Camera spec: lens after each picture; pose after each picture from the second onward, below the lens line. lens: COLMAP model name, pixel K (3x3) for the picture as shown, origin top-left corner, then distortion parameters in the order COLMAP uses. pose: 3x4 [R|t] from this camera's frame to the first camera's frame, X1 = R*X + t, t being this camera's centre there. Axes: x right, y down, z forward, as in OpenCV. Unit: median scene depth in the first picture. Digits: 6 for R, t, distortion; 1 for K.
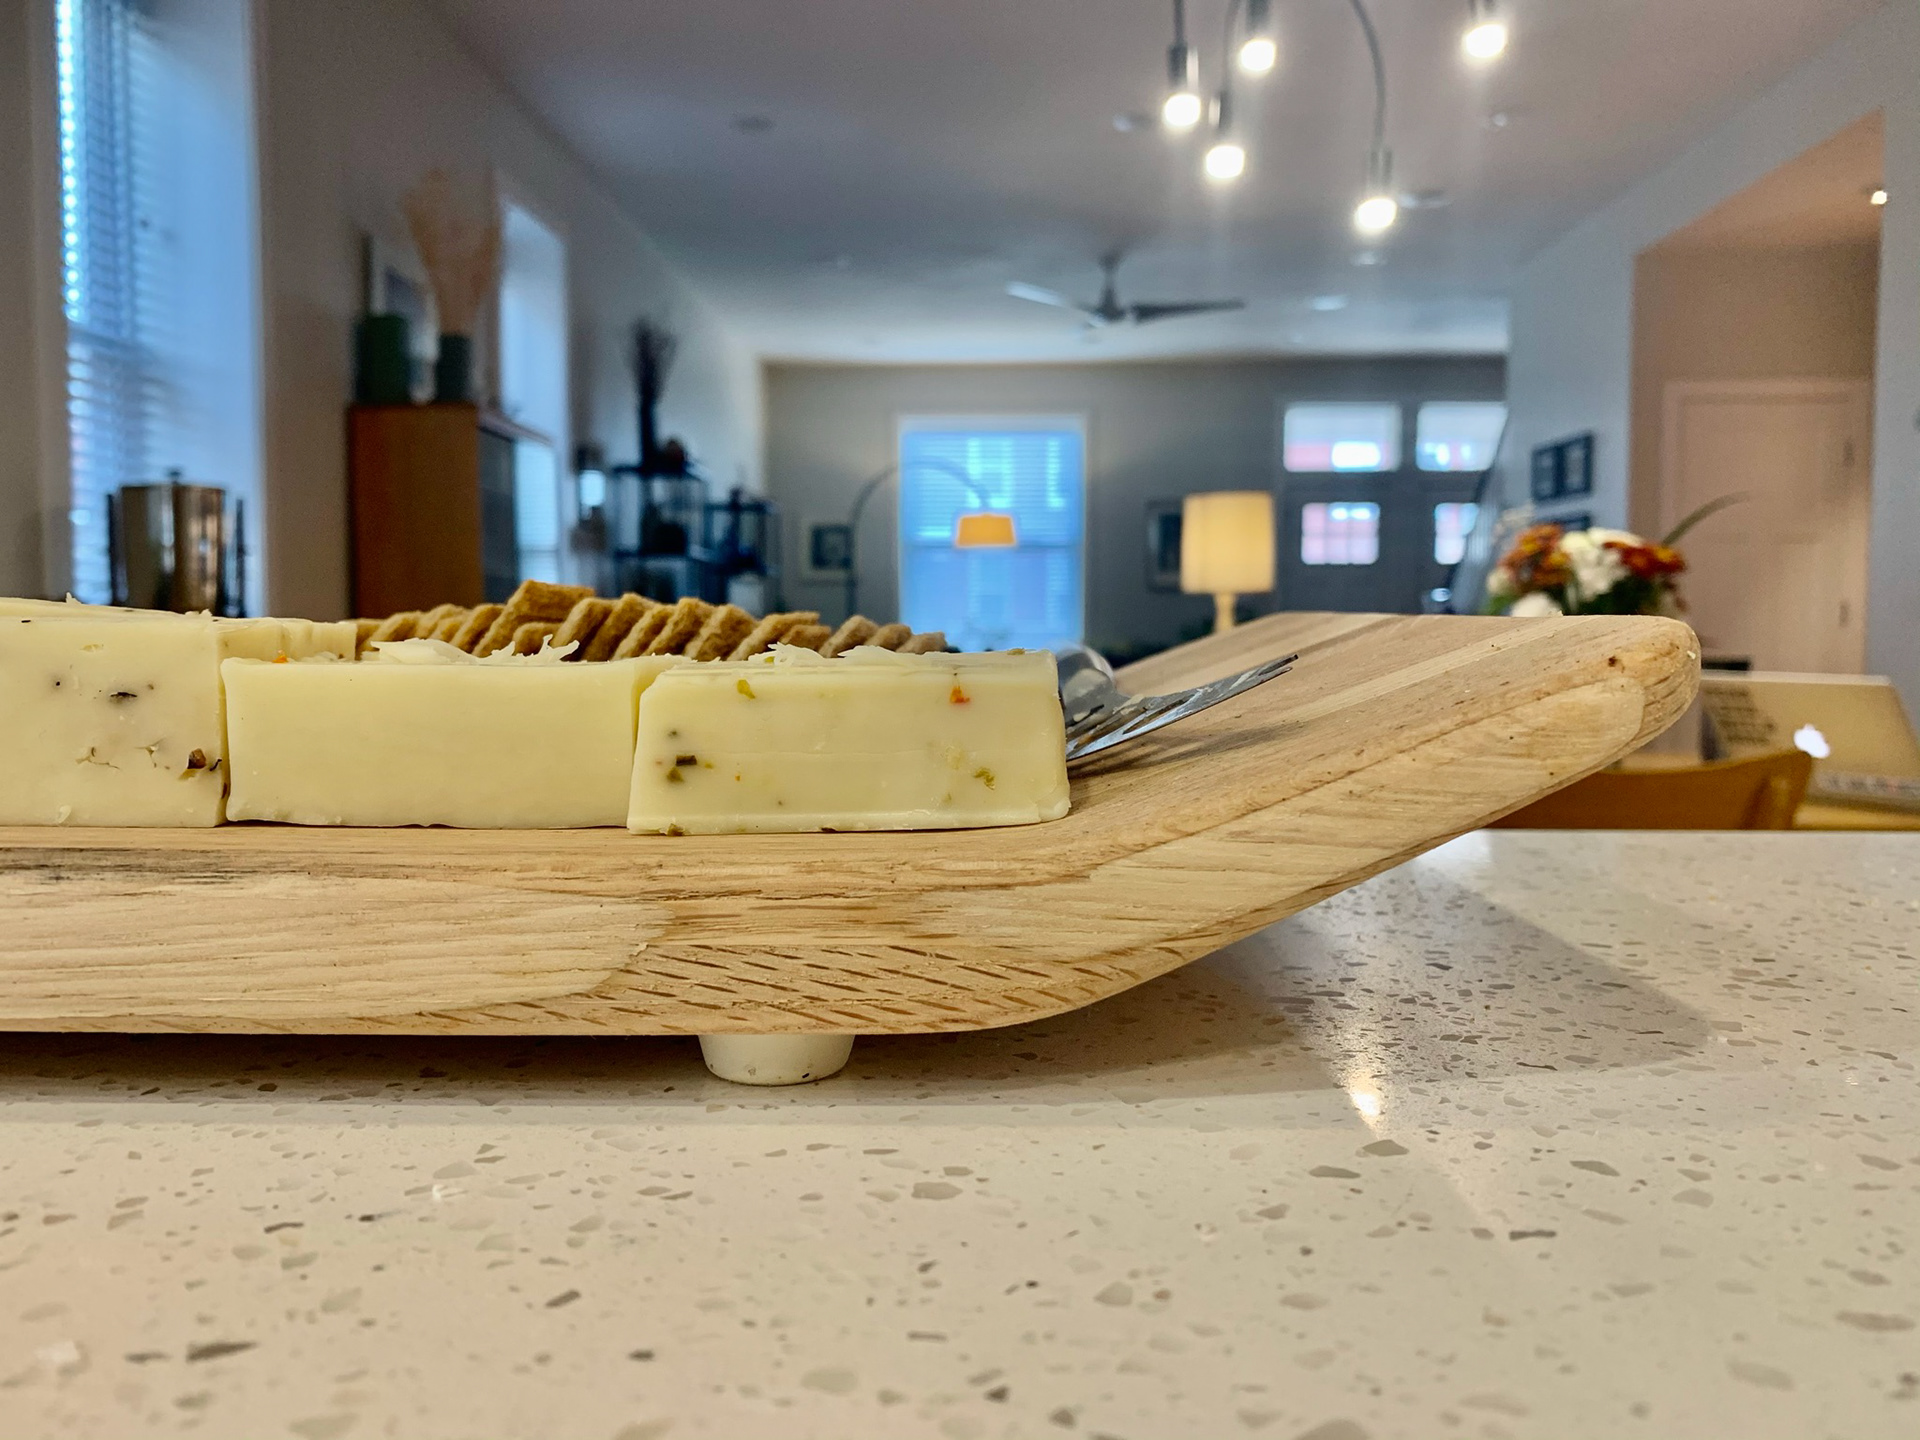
lens RADIAL K [[1497.1, 0, 960.0], [0, 1497.1, 720.0], [0, 0, 1]] dist [0.001847, -0.002698]
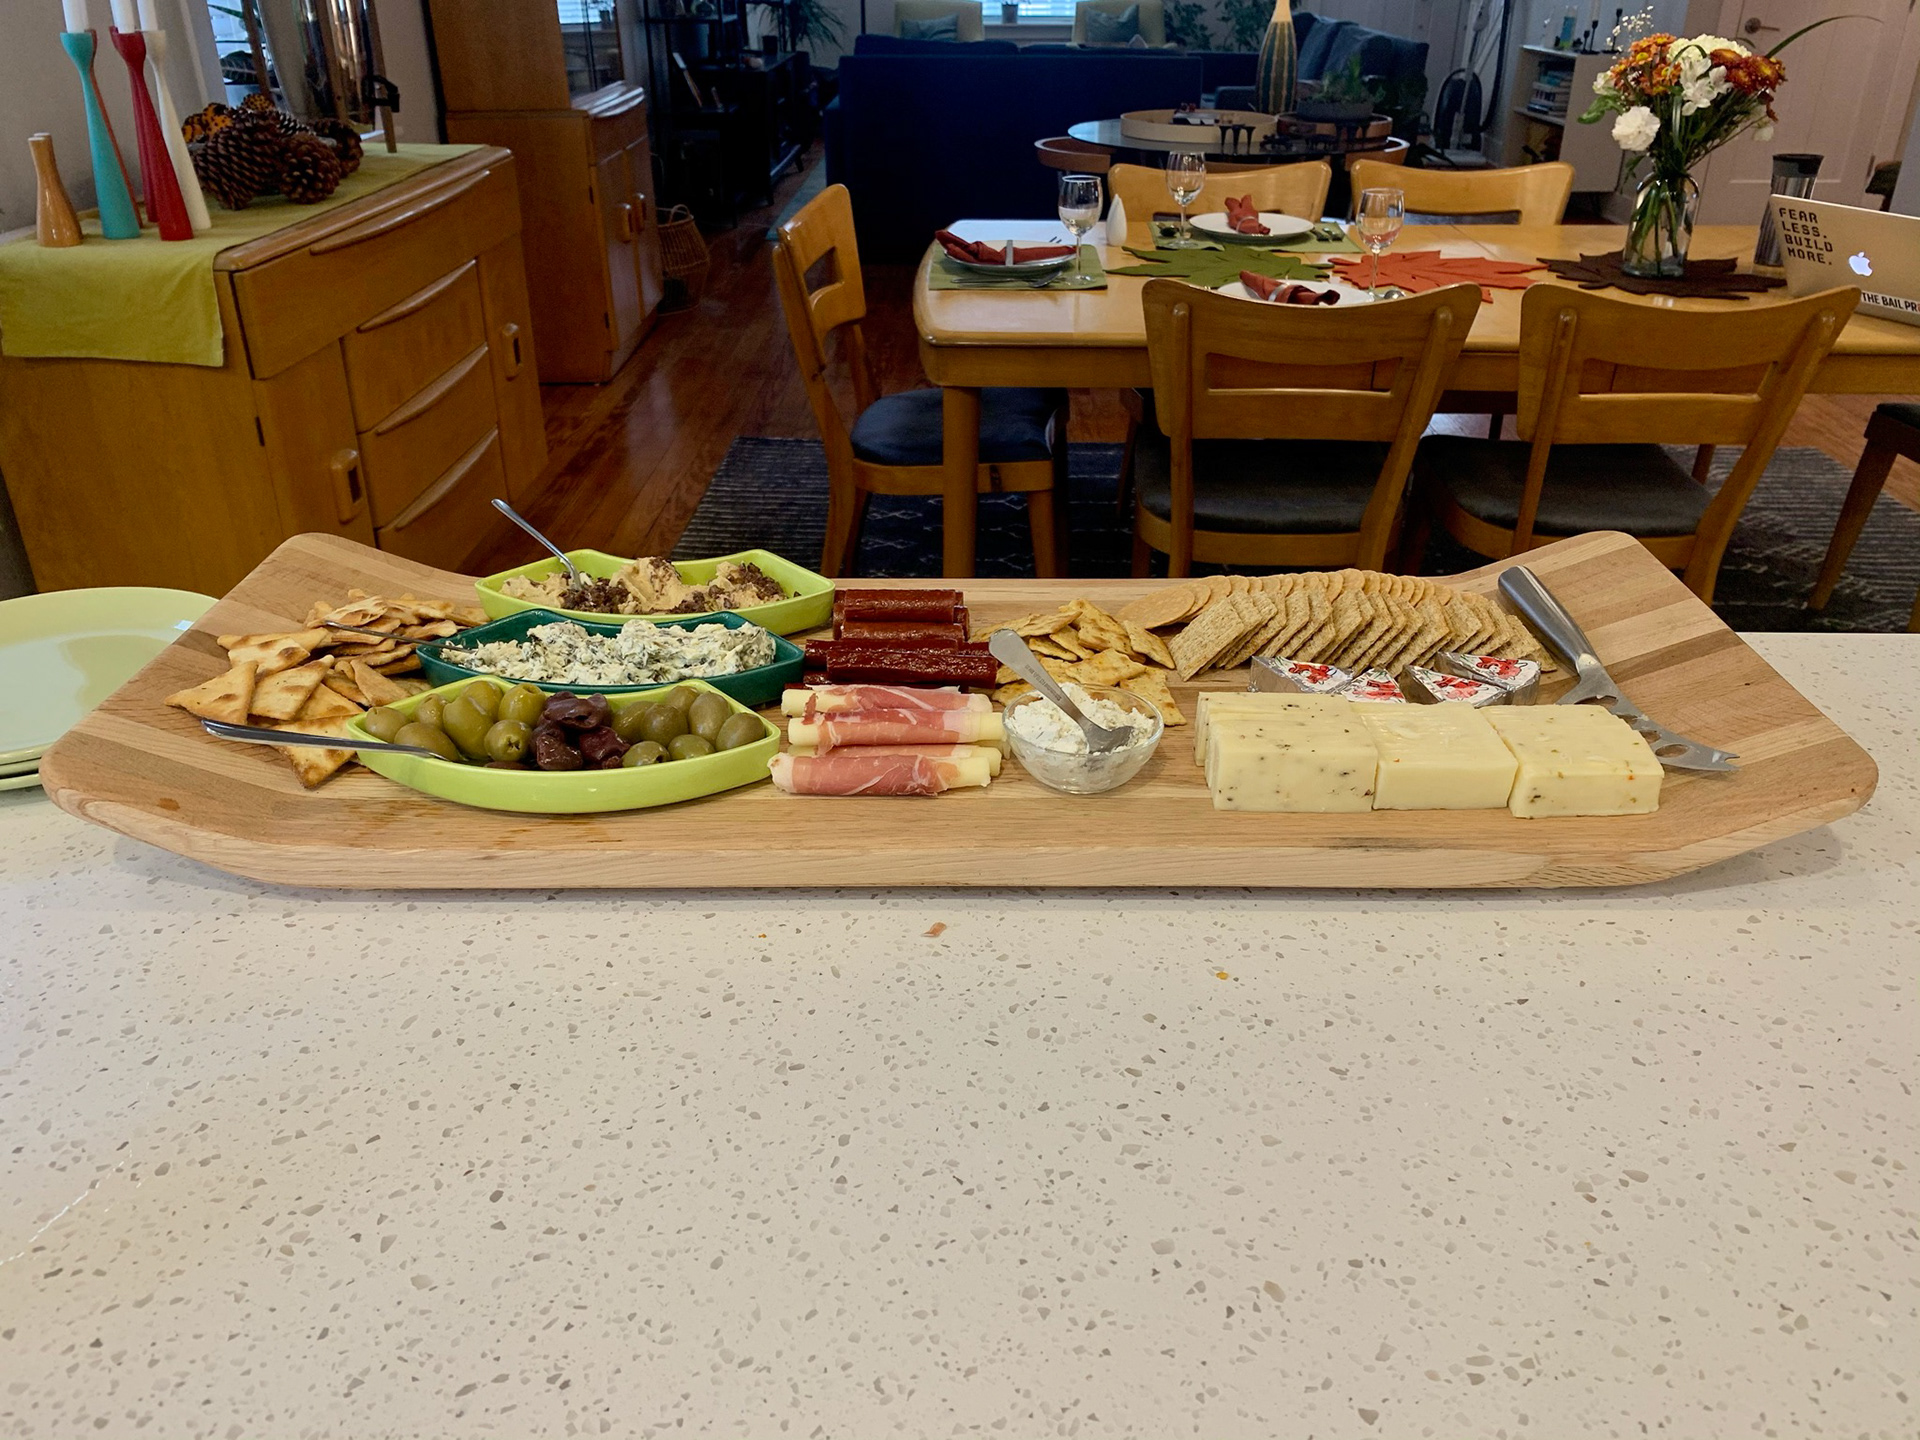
lens RADIAL K [[1497.1, 0, 960.0], [0, 1497.1, 720.0], [0, 0, 1]] dist [0.001847, -0.002698]
pose [[0.999811, -0.007550, 0.017935, -1.554956], [-0.000468, 0.912064, 0.410048, -1.501695], [-0.019454, -0.409978, 0.911888, -1.859554]]
